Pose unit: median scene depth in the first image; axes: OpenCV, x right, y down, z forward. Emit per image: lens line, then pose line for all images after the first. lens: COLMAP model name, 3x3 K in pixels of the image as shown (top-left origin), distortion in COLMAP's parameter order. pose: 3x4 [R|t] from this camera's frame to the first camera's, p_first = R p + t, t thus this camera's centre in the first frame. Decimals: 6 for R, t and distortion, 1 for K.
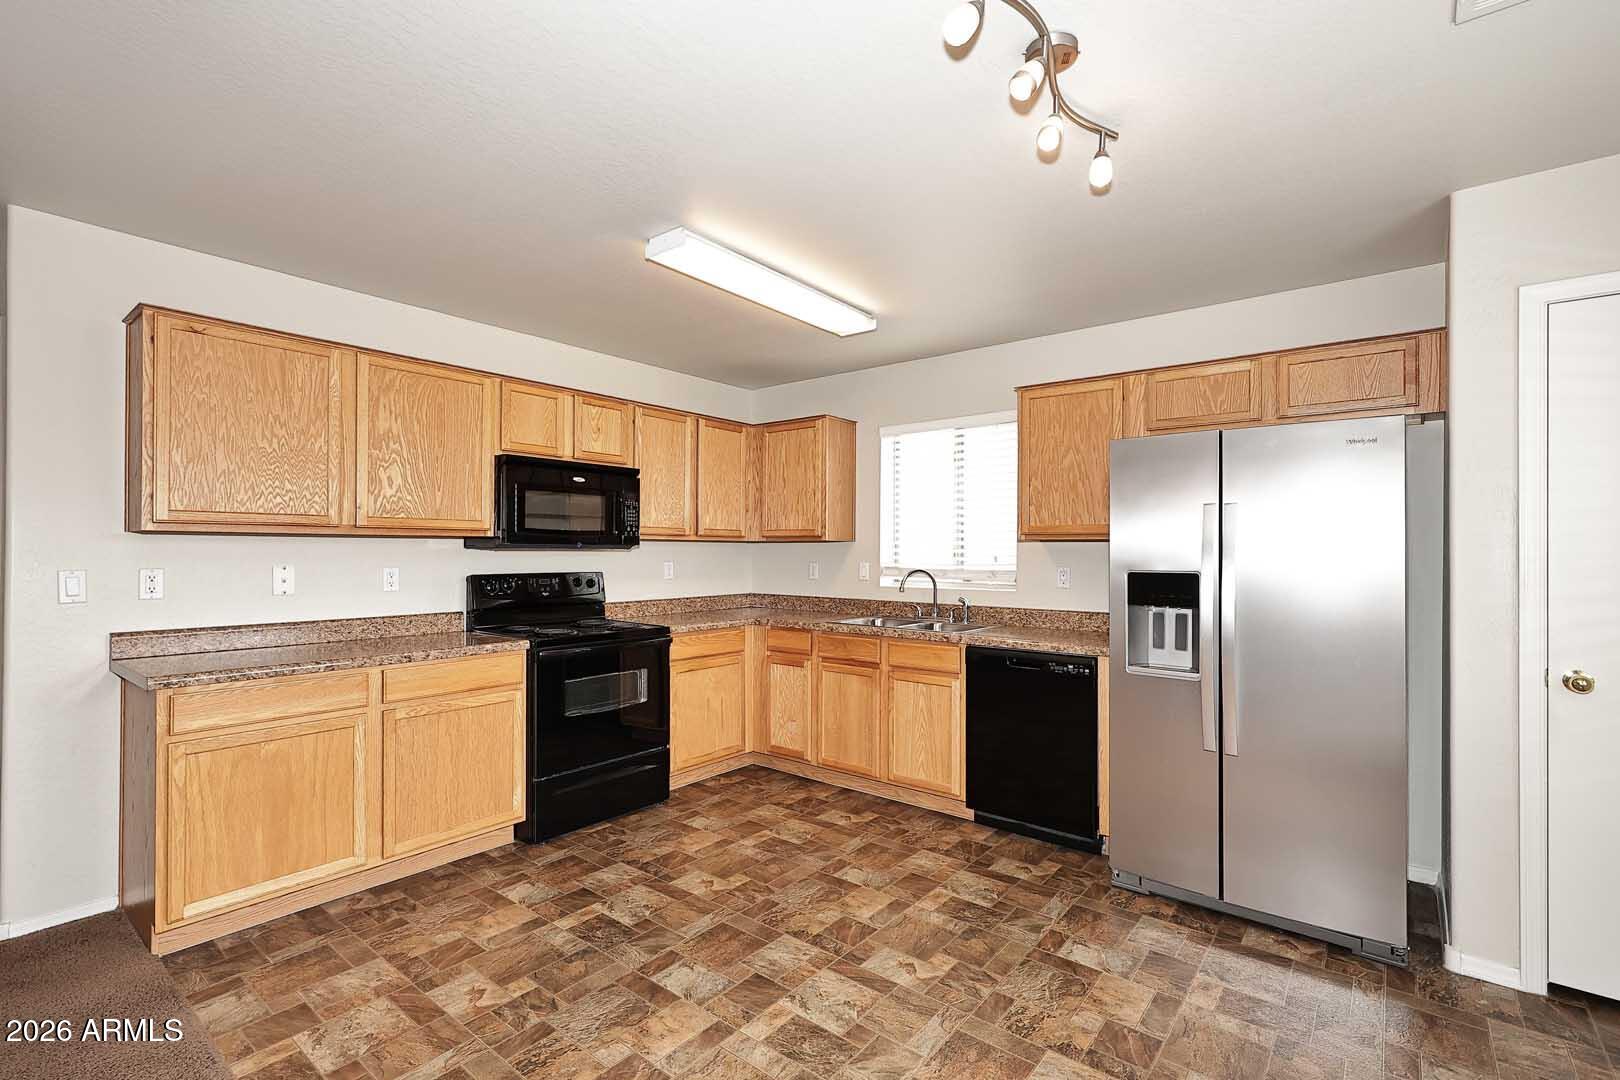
lens RADIAL K [[734.5, 0, 817.9], [0, 734.5, 550.1], [0, 0, 1]] dist [0.012461, -0.000154]
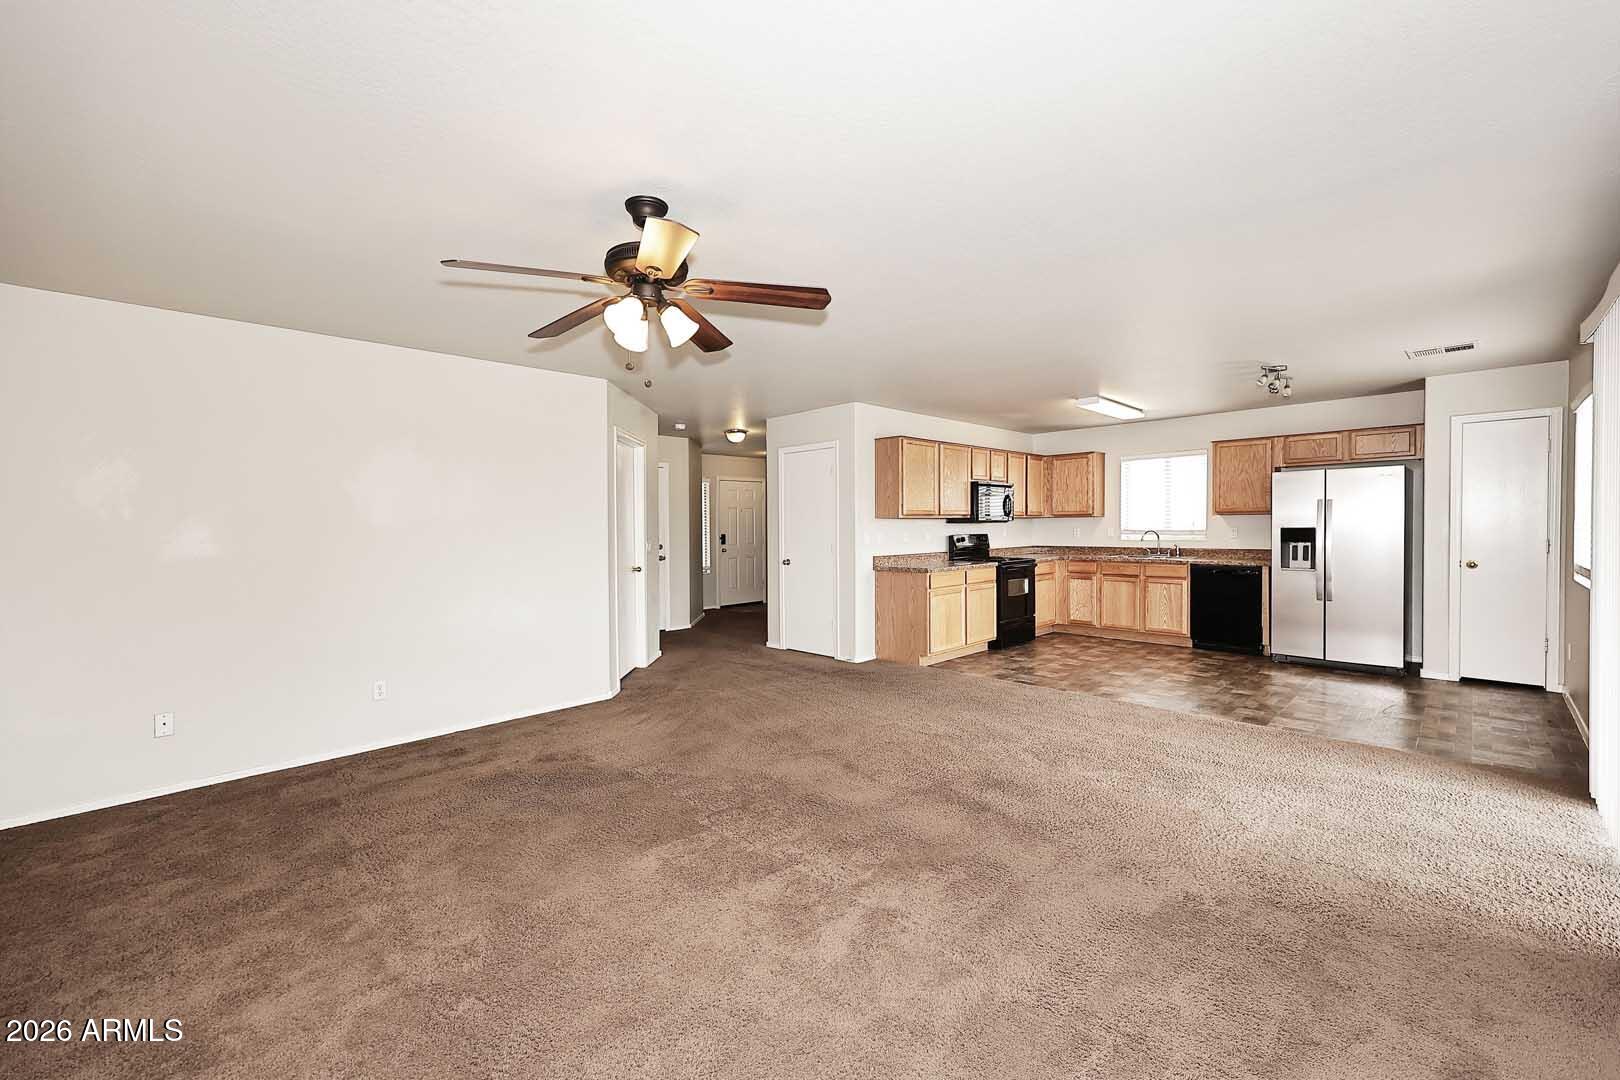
lens RADIAL K [[650.9, 0, 810.5], [0, 650.9, 539.7], [0, 0, 1]] dist [-0.000794, 0.000515]
pose [[0.992130, -0.014370, -0.124385, -0.659440], [0.017197, 0.999617, 0.021681, -0.002549], [0.124026, -0.023649, 0.991997, -1.014258]]
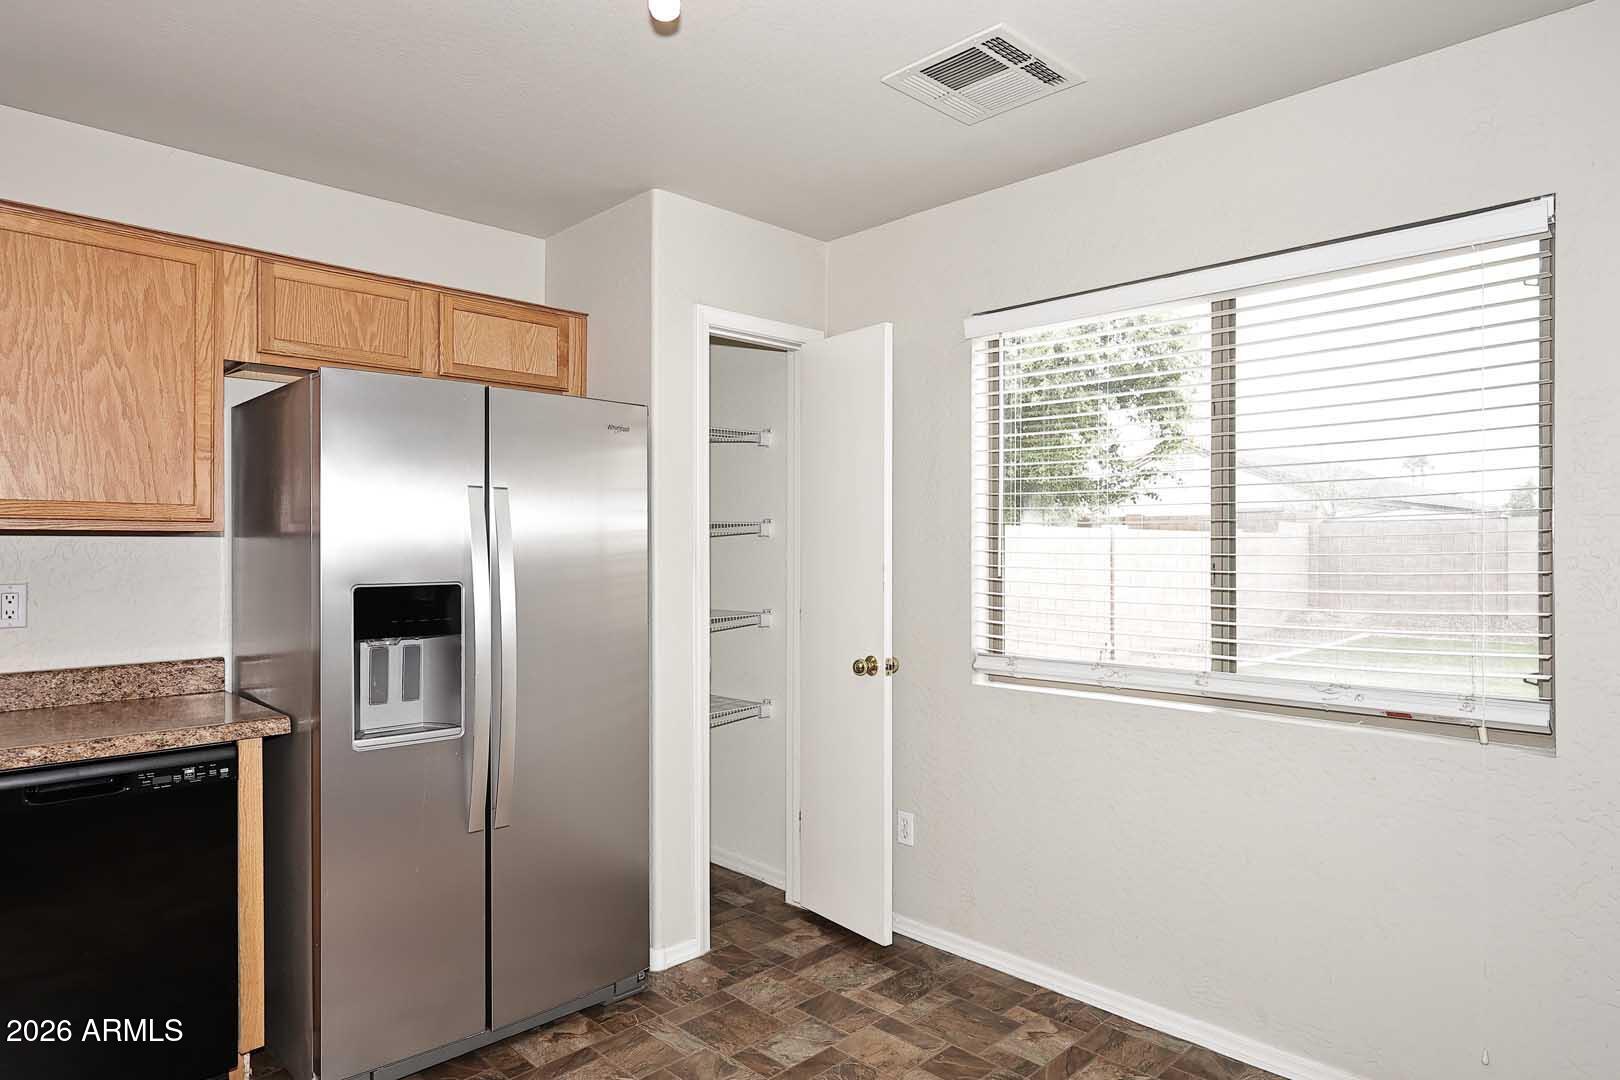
lens RADIAL K [[972.0, 0, 808.3], [0, 972.0, 547.0], [0, 0, 1]] dist [-0.003202, -0.000142]
pose [[0.103581, -0.003052, 0.994616, -0.278448], [-0.000413, 0.999995, 0.003111, -0.005081], [-0.994621, -0.000733, 0.103579, 0.439320]]
